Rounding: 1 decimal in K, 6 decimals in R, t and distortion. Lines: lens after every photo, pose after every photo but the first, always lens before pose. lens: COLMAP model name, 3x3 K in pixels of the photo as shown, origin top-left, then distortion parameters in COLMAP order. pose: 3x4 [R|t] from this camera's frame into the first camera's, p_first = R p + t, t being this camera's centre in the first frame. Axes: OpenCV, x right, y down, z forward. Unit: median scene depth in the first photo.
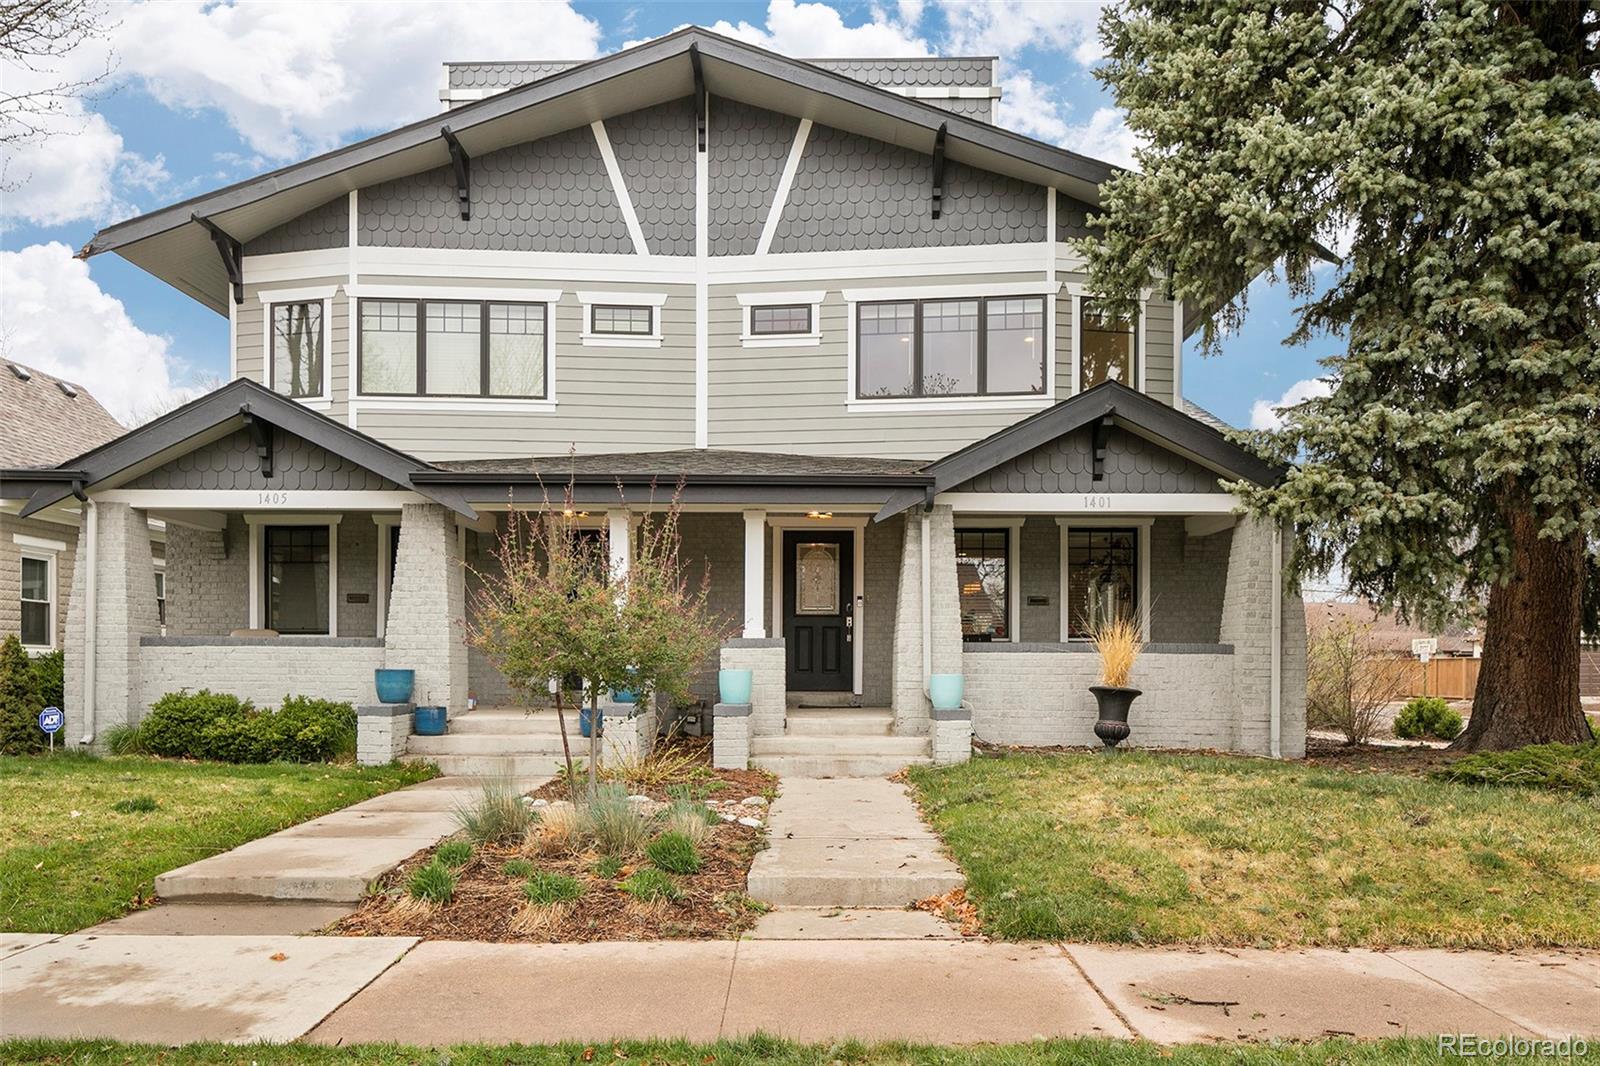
lens RADIAL K [[1112.5, 0, 801.9], [0, 1112.5, 410.7], [0, 0, 1]] dist [-0.004657, 0.000656]
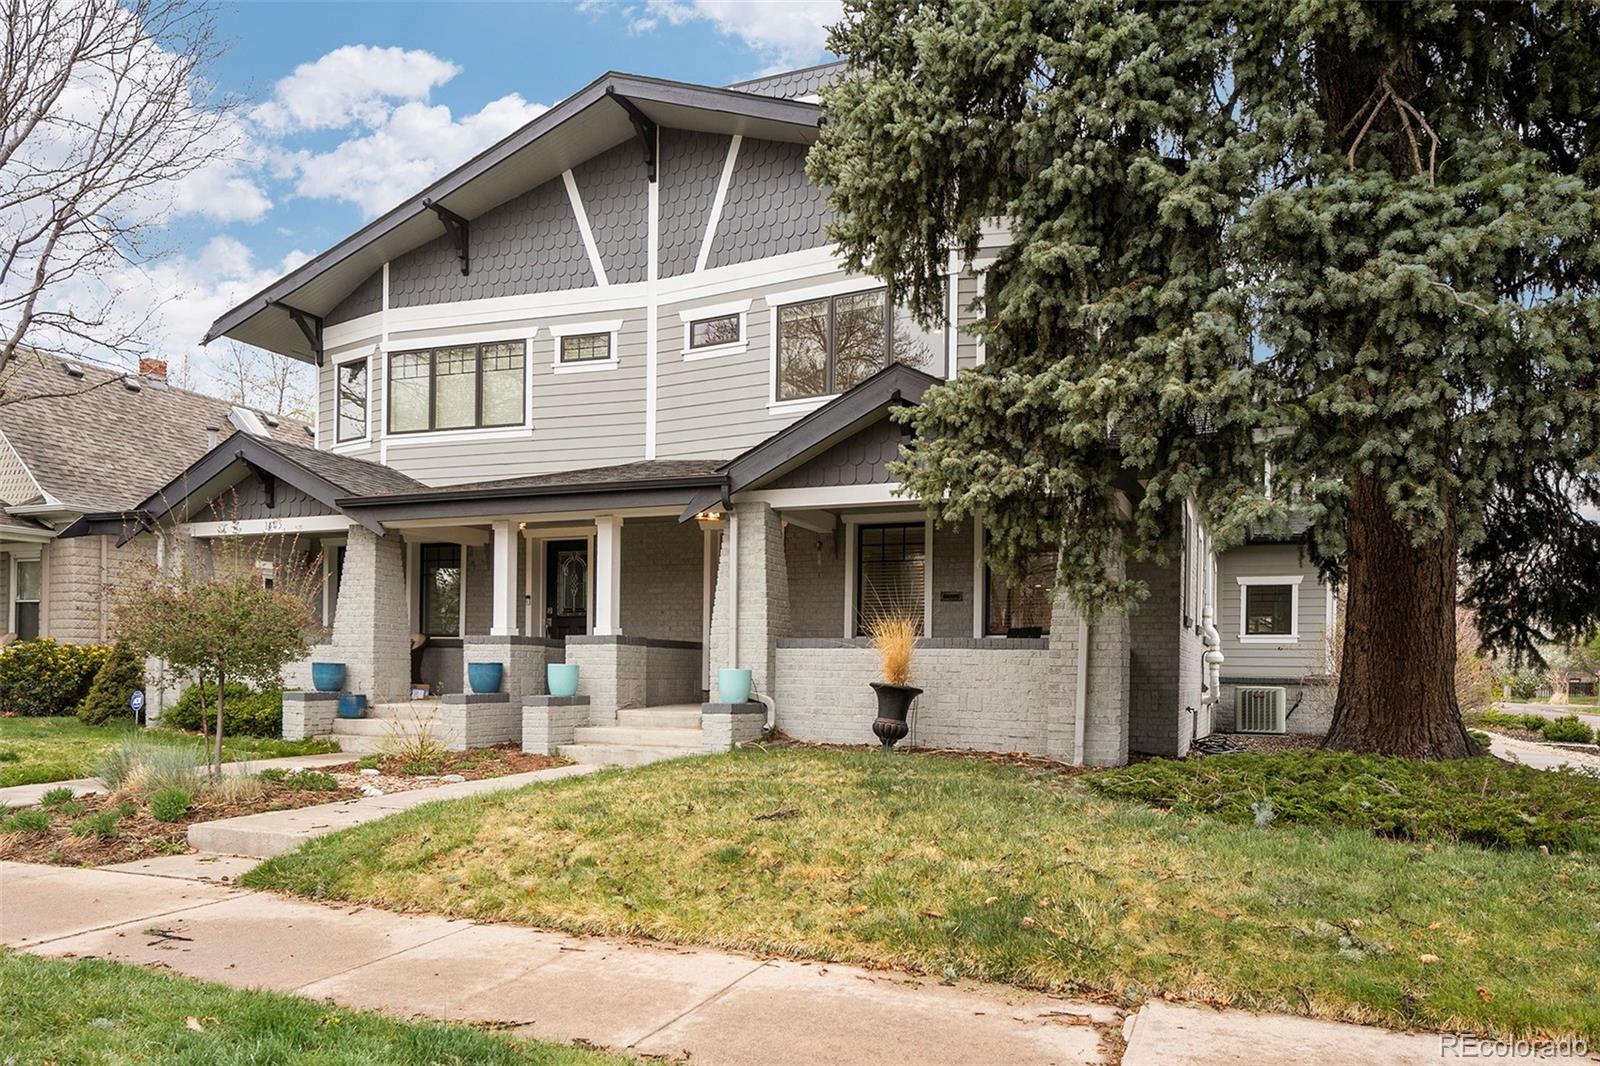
lens RADIAL K [[1120.4, 0, 786.1], [0, 1120.4, 405.1], [0, 0, 1]] dist [-0.006137, 0.003014]
pose [[0.920029, -0.084997, -0.382522, 0.446224], [0.080222, 0.996371, -0.028448, 0.022558], [0.383552, -0.004513, 0.923508, 0.057296]]
